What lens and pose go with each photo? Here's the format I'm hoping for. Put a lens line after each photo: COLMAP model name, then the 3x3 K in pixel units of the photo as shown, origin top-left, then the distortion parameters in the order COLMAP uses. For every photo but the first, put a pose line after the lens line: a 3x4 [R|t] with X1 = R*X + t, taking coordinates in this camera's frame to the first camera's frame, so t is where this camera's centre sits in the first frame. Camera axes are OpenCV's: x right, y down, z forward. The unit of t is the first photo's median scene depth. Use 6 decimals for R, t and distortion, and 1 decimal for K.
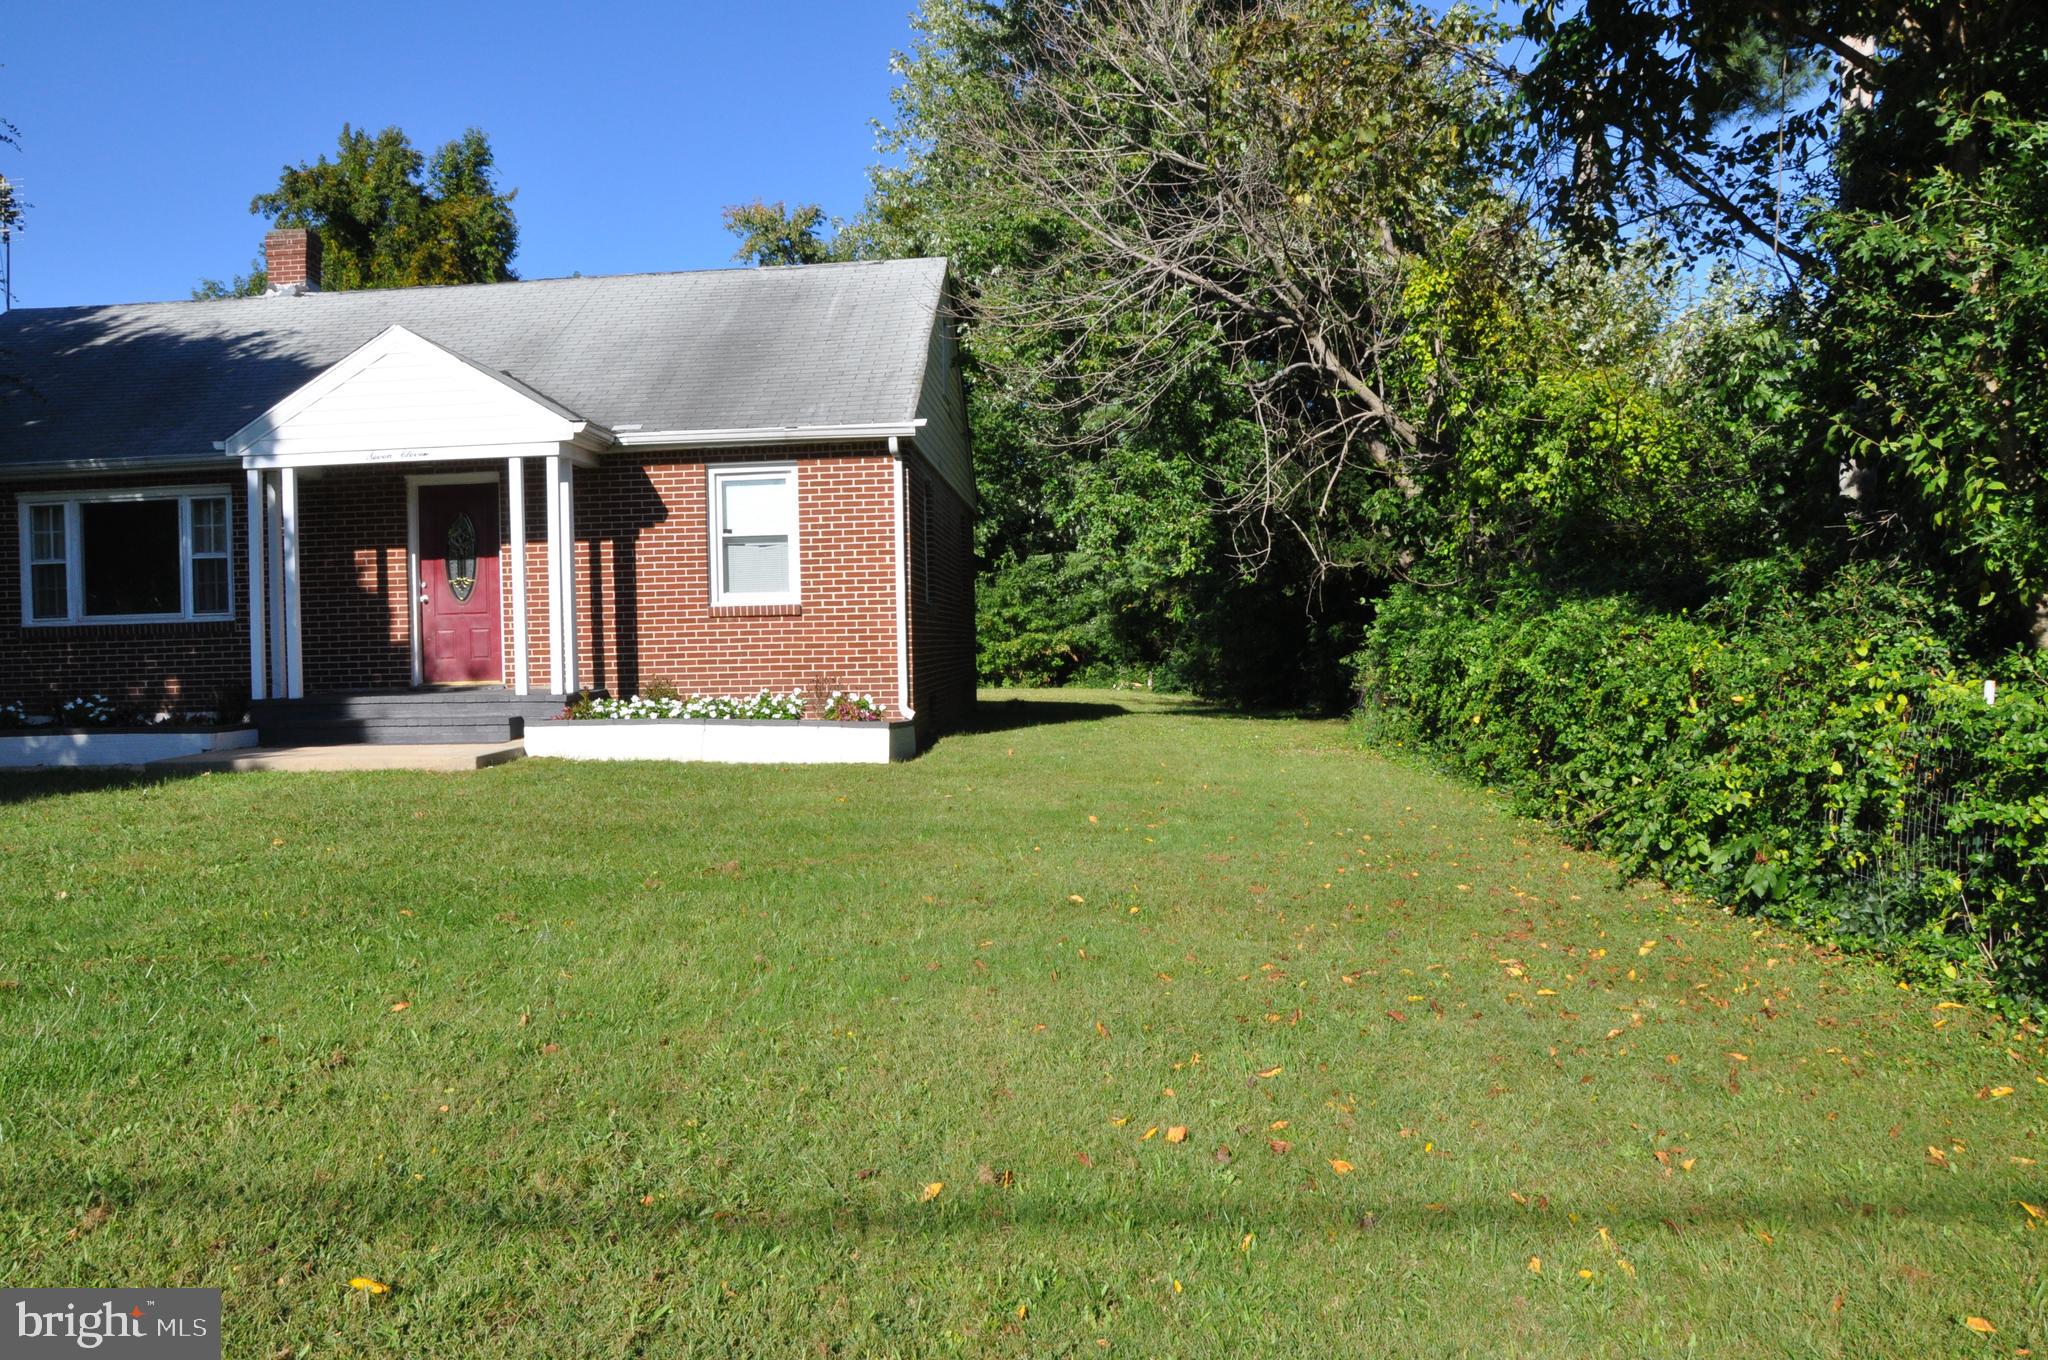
lens RADIAL K [[1603.2, 0, 1018.1], [0, 1603.2, 679.2], [0, 0, 1]] dist [-0.155878, 0.120856]
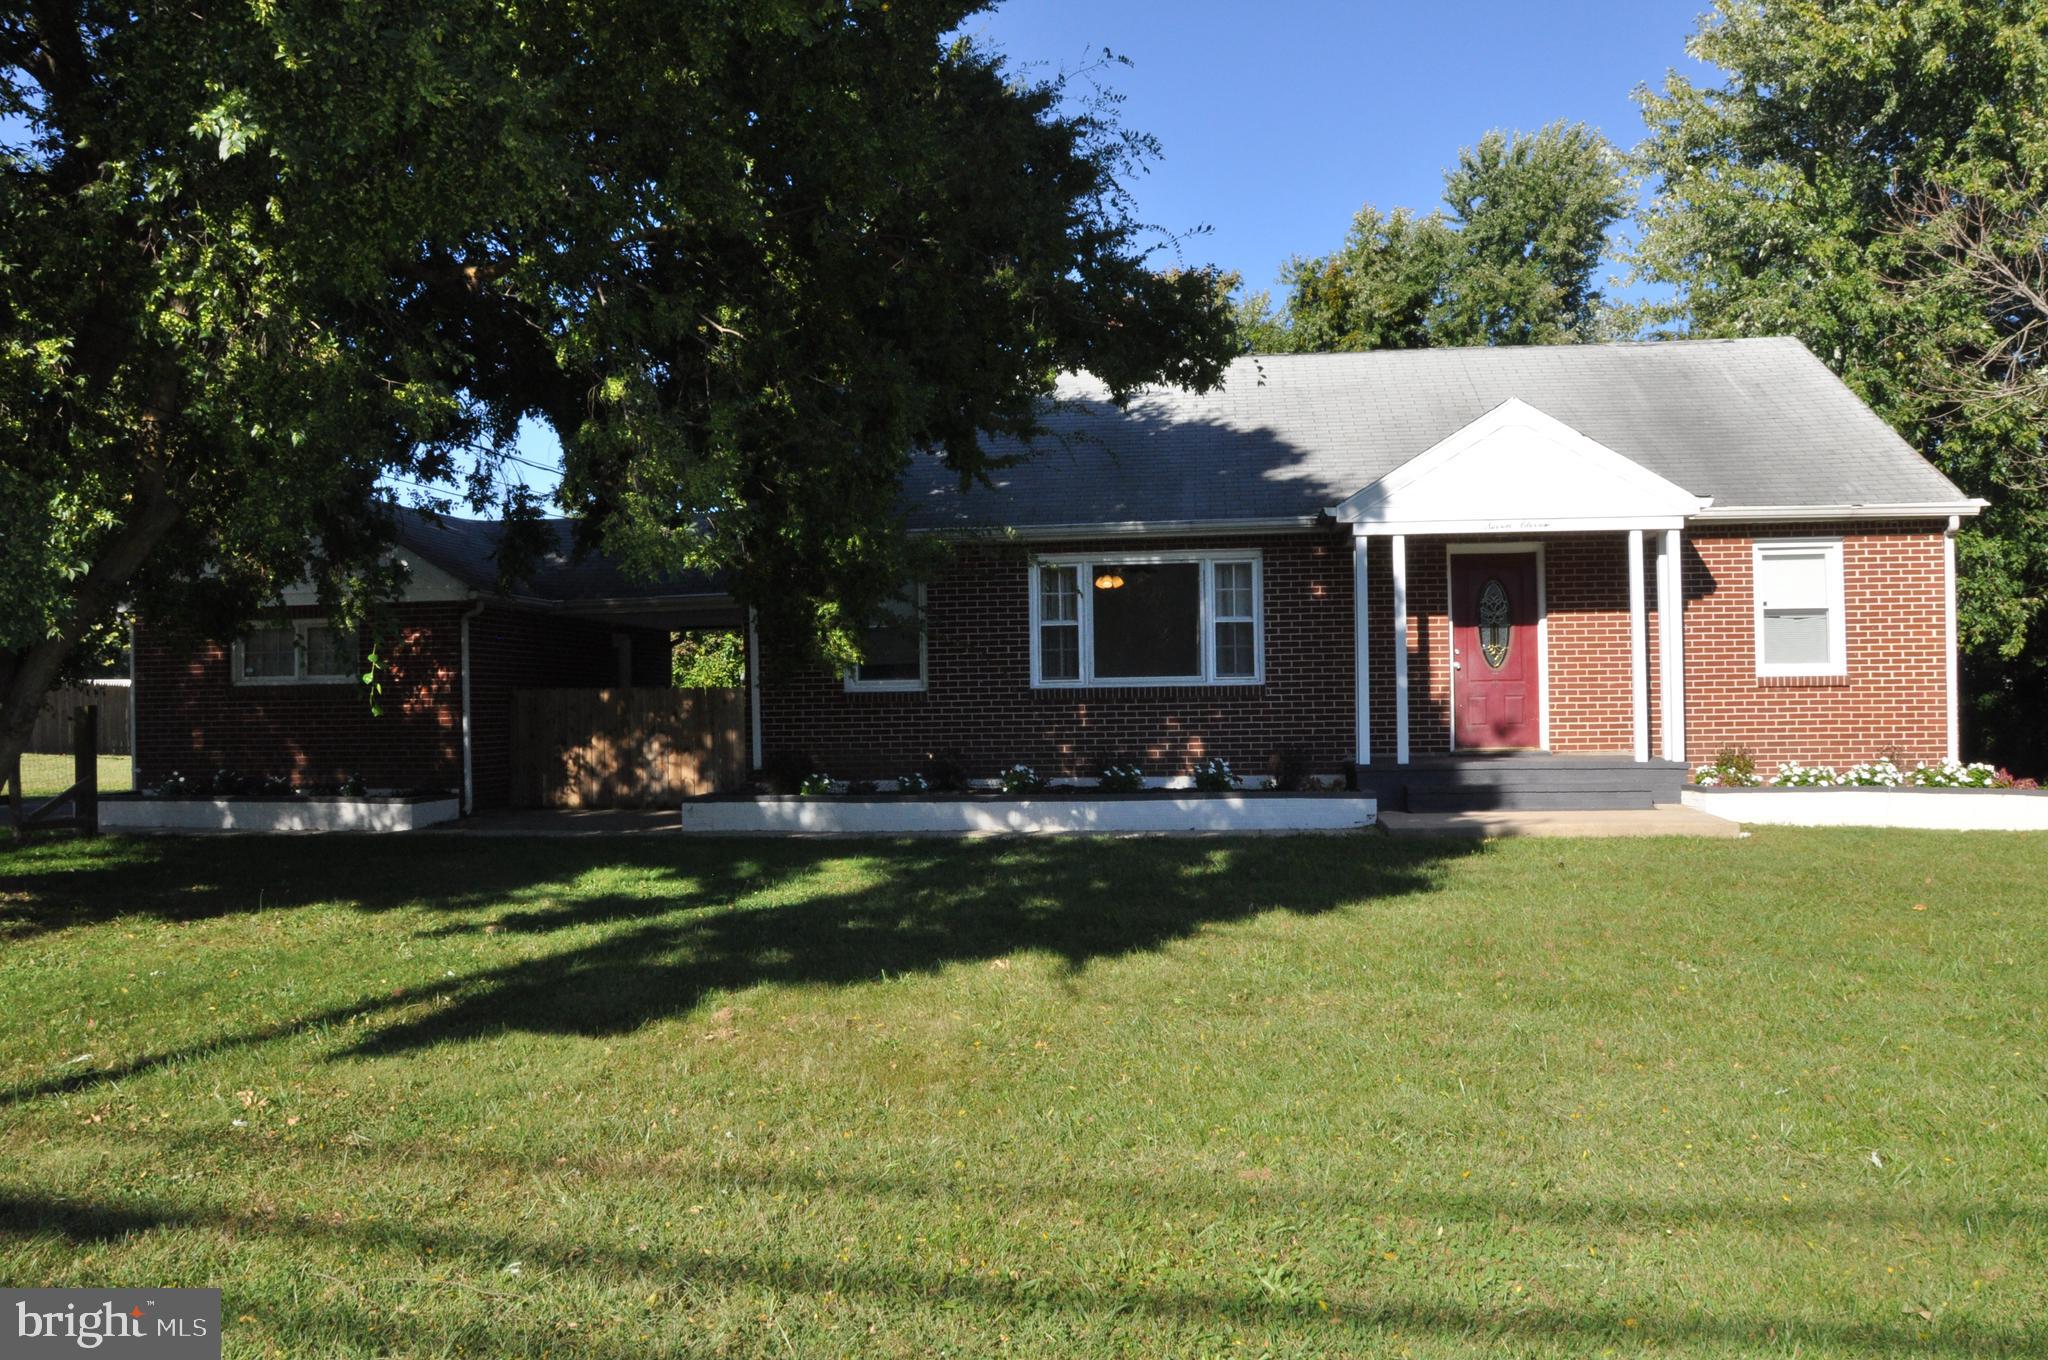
lens RADIAL K [[1600.6, 0, 1022.4], [0, 1600.6, 674.8], [0, 0, 1]] dist [-0.164158, 0.138736]
pose [[0.997244, 0.008239, -0.073728, -0.594485], [-0.011377, 0.999043, -0.042237, 0.001062], [0.073309, 0.042960, 0.996384, -0.036059]]
